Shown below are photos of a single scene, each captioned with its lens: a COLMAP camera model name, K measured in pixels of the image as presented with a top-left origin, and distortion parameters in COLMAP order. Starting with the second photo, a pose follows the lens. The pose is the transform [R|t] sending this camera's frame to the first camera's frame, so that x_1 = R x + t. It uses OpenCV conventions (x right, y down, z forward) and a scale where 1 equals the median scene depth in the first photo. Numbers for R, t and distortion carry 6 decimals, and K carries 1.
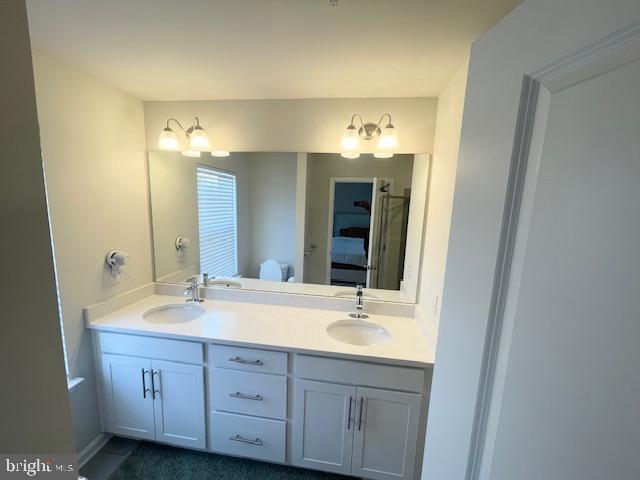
lens RADIAL K [[256.2, 0, 319.6], [0, 256.2, 240.1], [0, 0, 1]] dist [-0.000198, 0.000669]
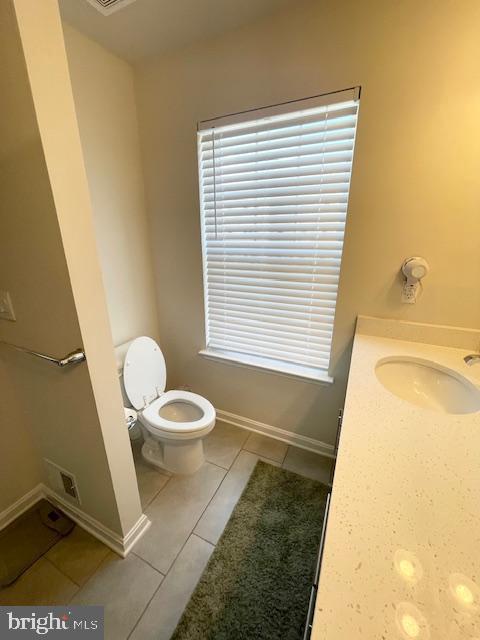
lens RADIAL K [[256.2, 0, 240.8], [0, 256.2, 319.0], [0, 0, 1]] dist [-0.000198, 0.000669]
pose [[-0.305305, 0.253448, -0.917907, 0.013096], [-0.152686, 0.938429, 0.309899, 0.058016], [0.939934, 0.234765, -0.247809, 0.753821]]
